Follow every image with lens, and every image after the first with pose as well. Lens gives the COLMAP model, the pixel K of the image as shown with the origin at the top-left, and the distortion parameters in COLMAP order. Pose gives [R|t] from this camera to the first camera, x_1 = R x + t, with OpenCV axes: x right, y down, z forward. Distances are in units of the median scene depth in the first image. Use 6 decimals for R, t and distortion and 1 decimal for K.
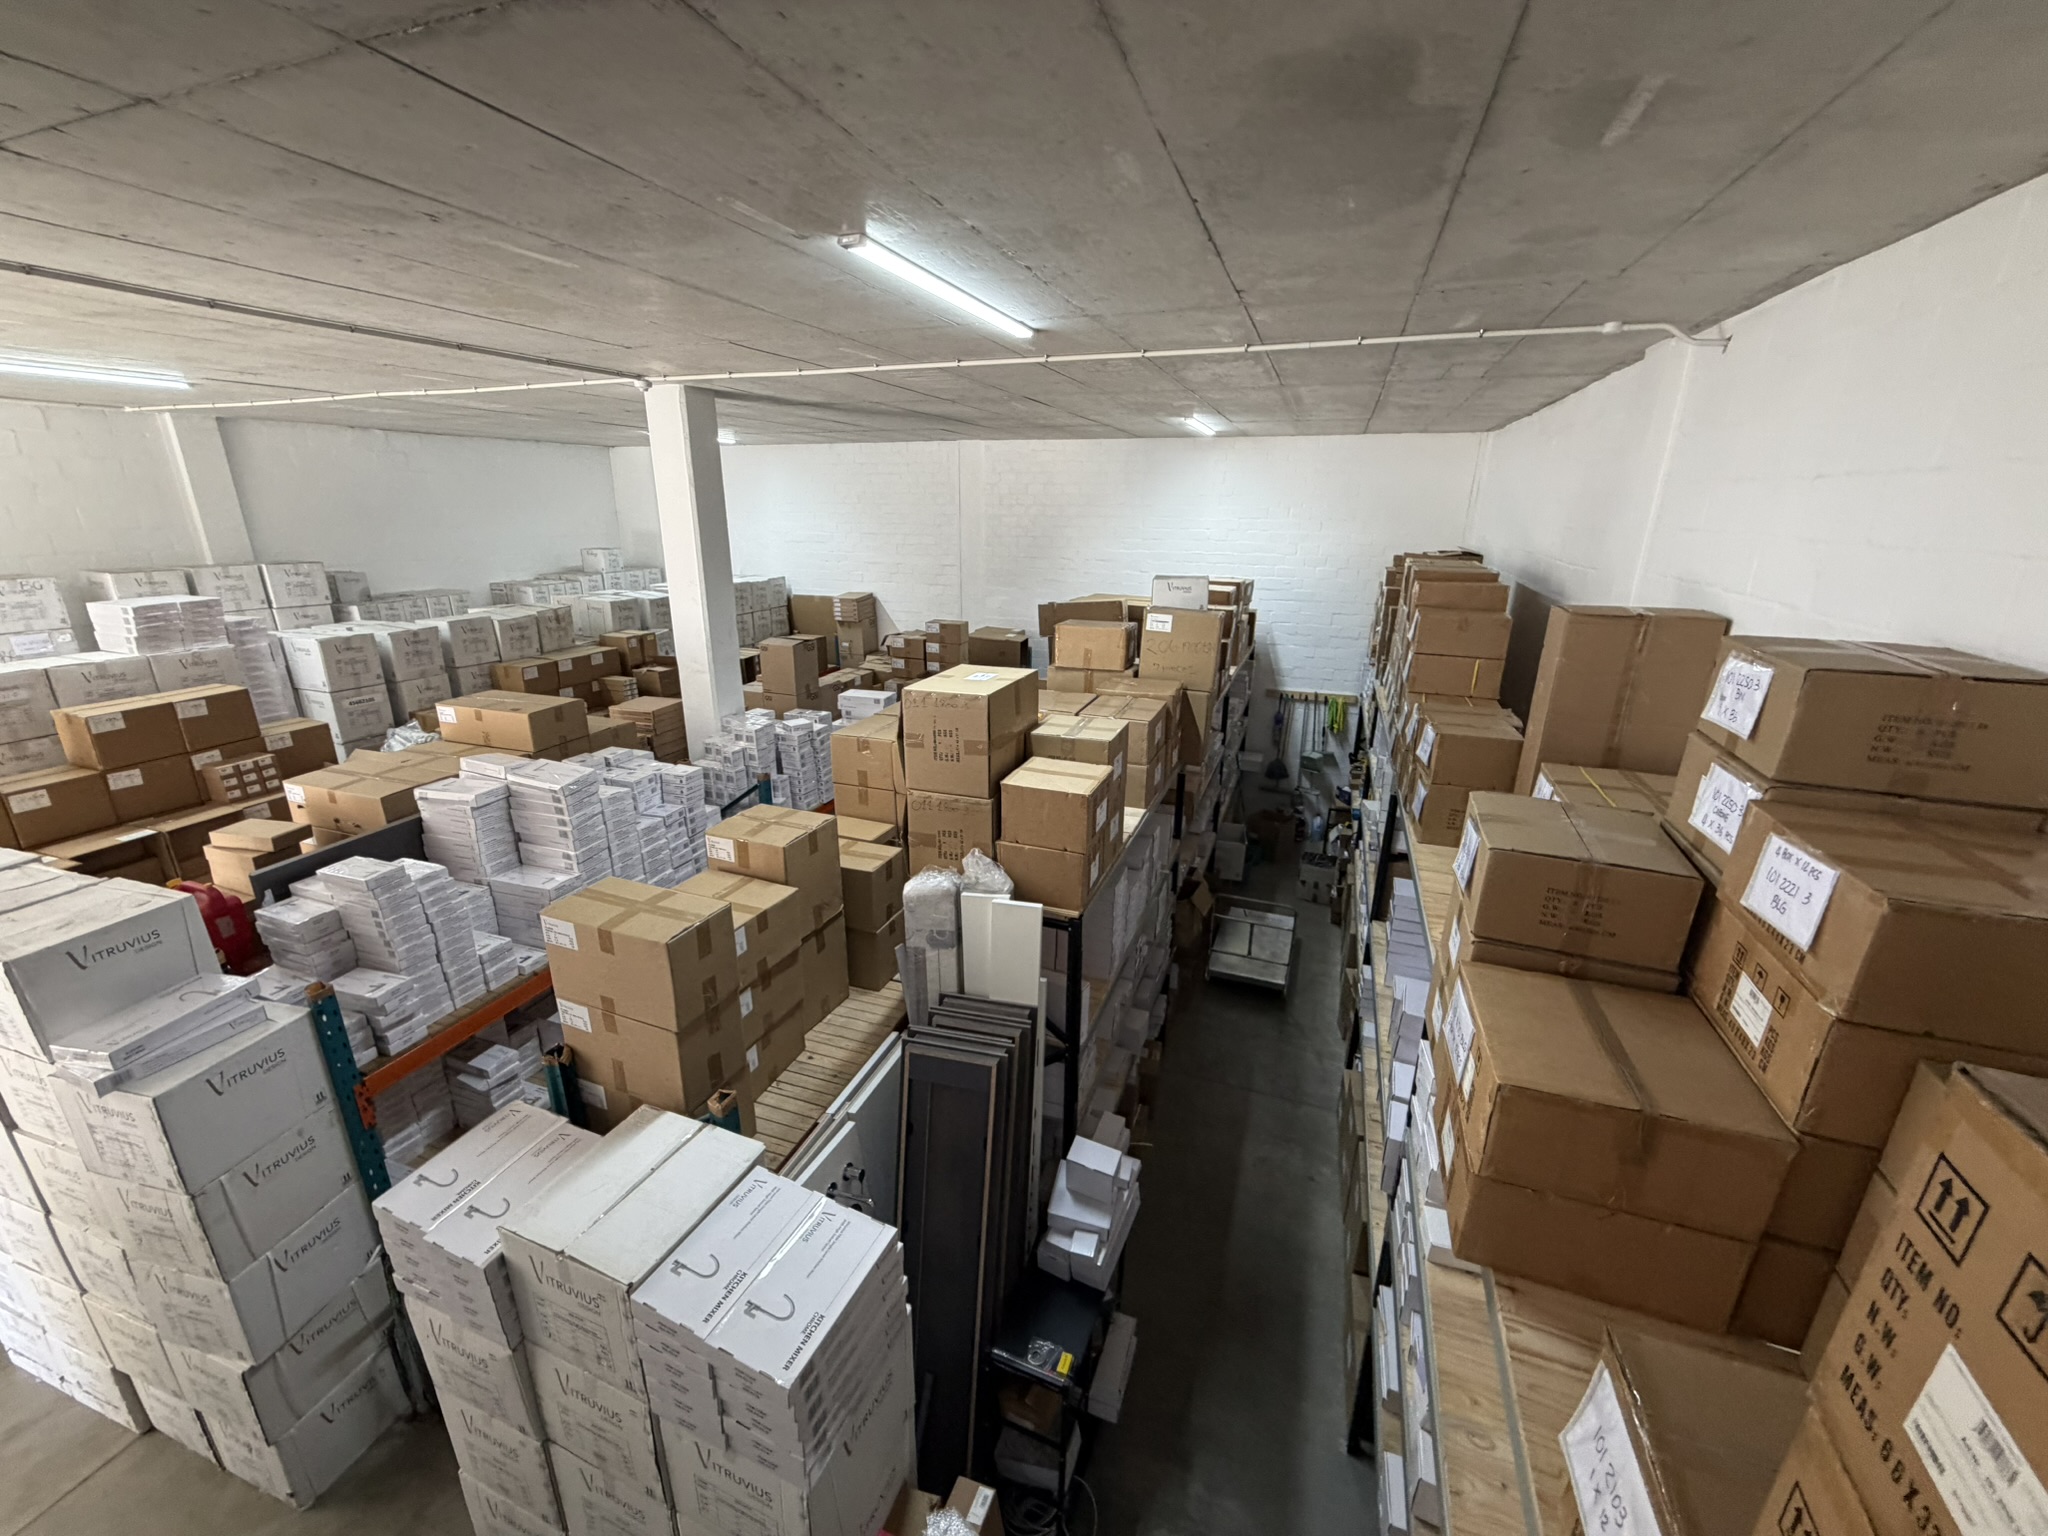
lens RADIAL K [[819.6, 0, 1021.6], [0, 819.6, 766.4], [0, 0, 1]] dist [-0.000366, 0.000297]
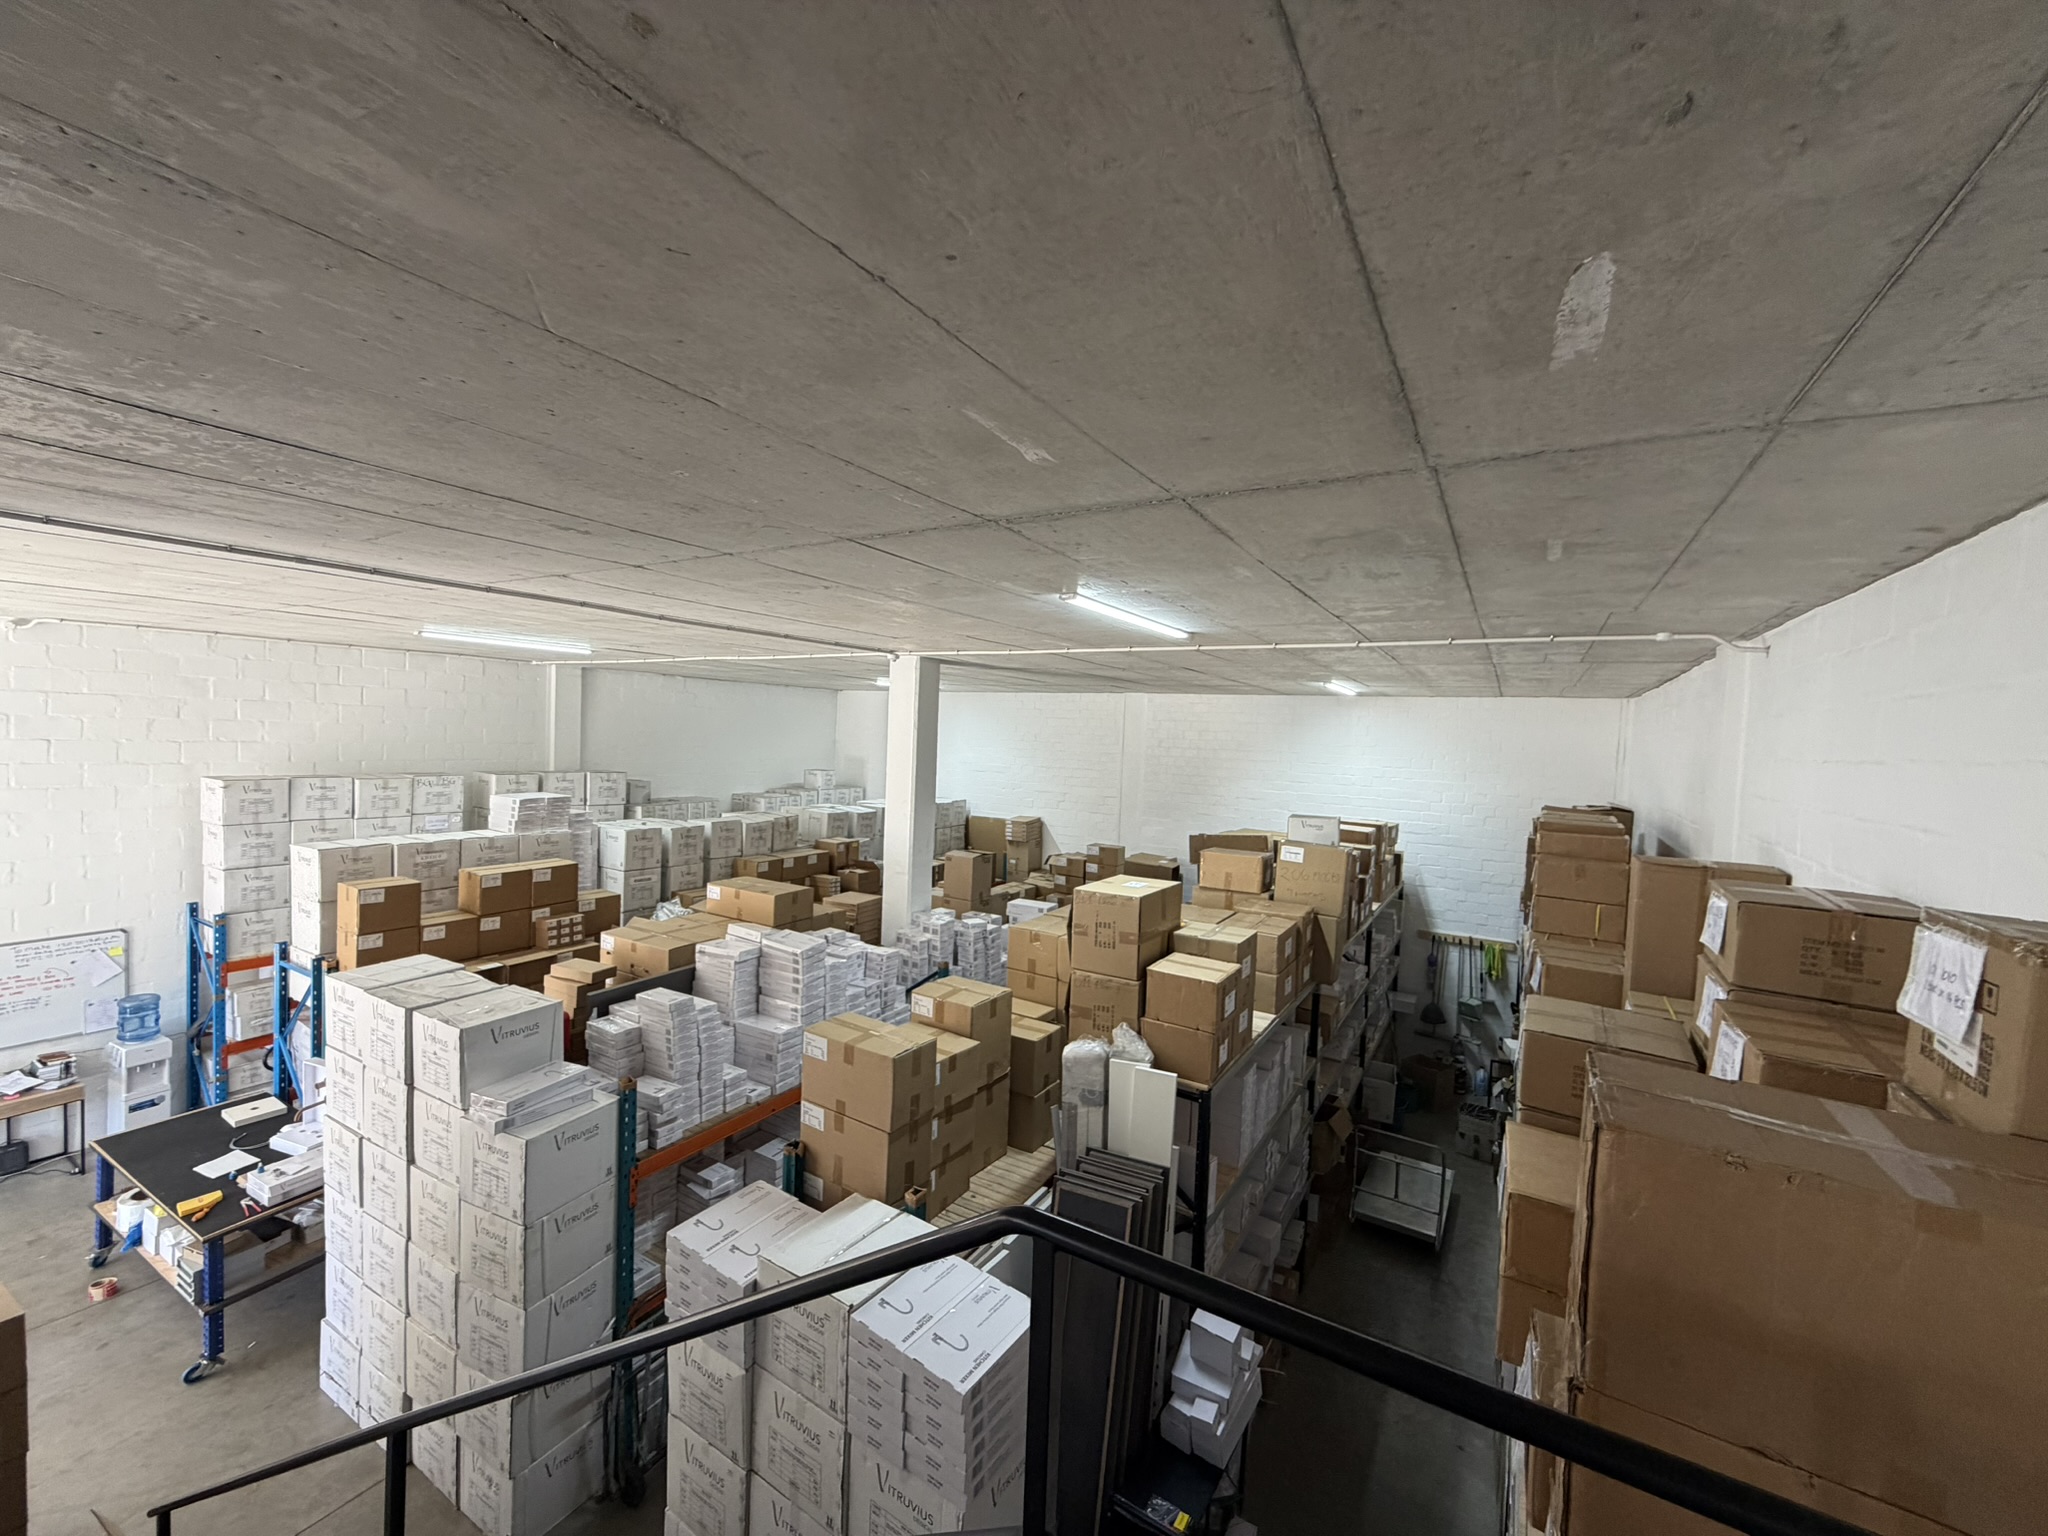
lens RADIAL K [[819.6, 0, 1016.7], [0, 819.6, 762.6], [0, 0, 1]] dist [-0.000366, 0.000297]
pose [[0.979867, 0.037605, -0.196078, 0.011407], [-0.090432, 0.959175, -0.267965, 0.063298], [0.177997, 0.280302, 0.943265, -0.270359]]
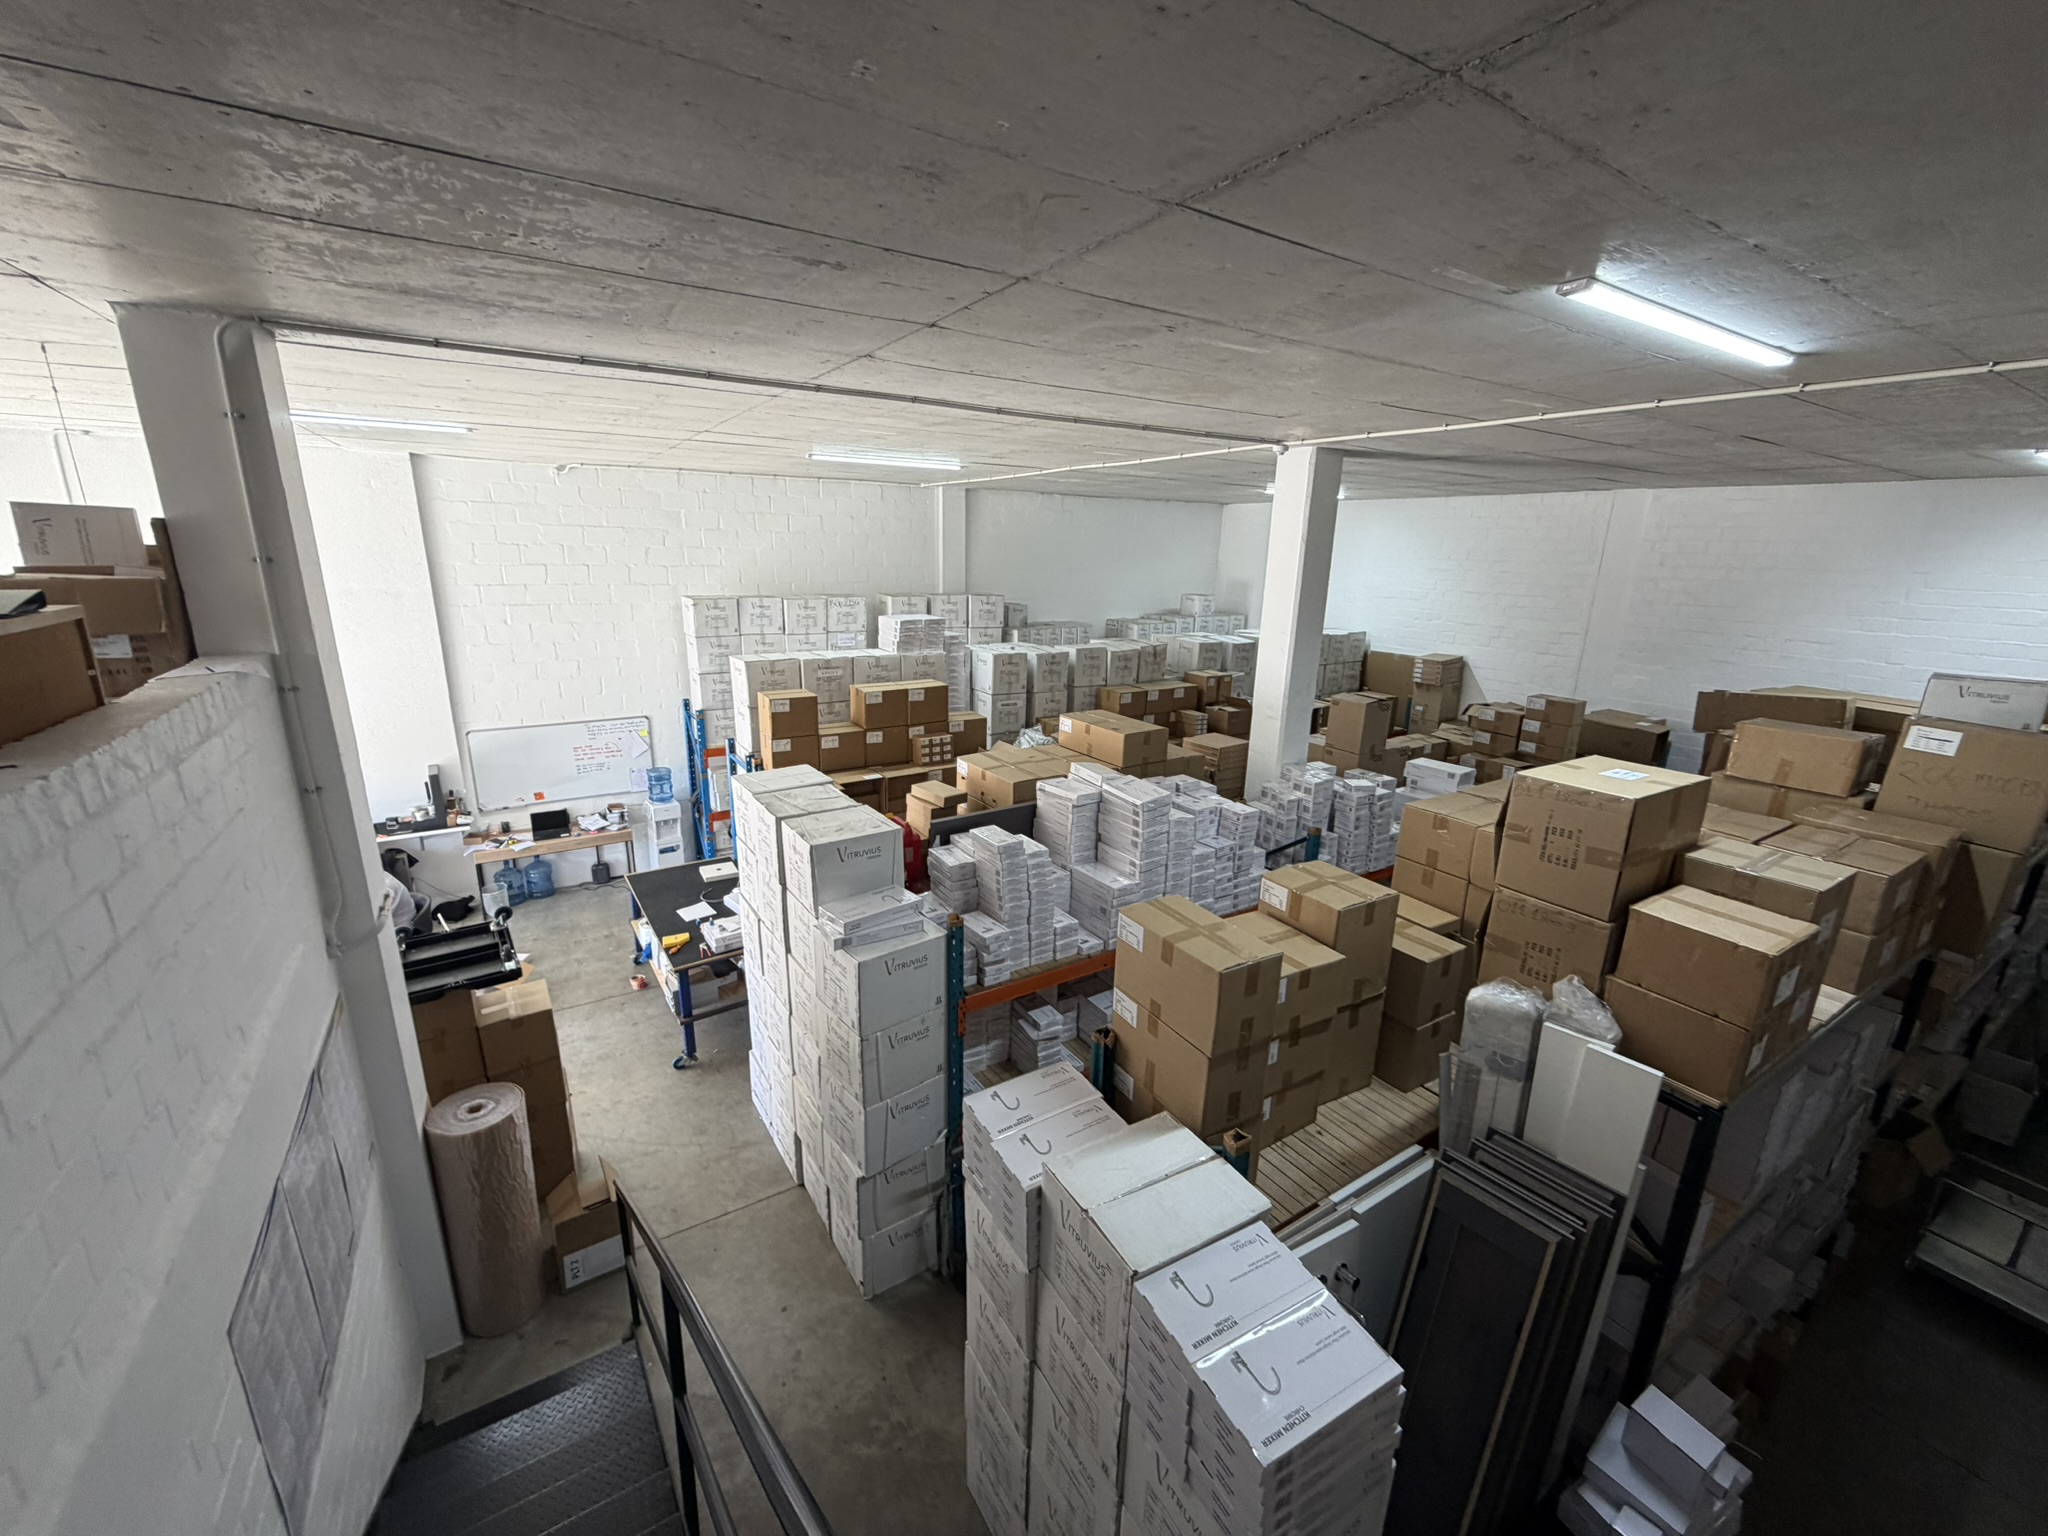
lens RADIAL K [[819.6, 0, 1017.3], [0, 819.6, 765.6], [0, 0, 1]] dist [-0.000366, 0.000297]
pose [[0.788520, 0.170632, -0.590864, -0.042859], [-0.204958, 0.978728, 0.009120, -0.000255], [0.579852, 0.113912, 0.806719, -0.023323]]
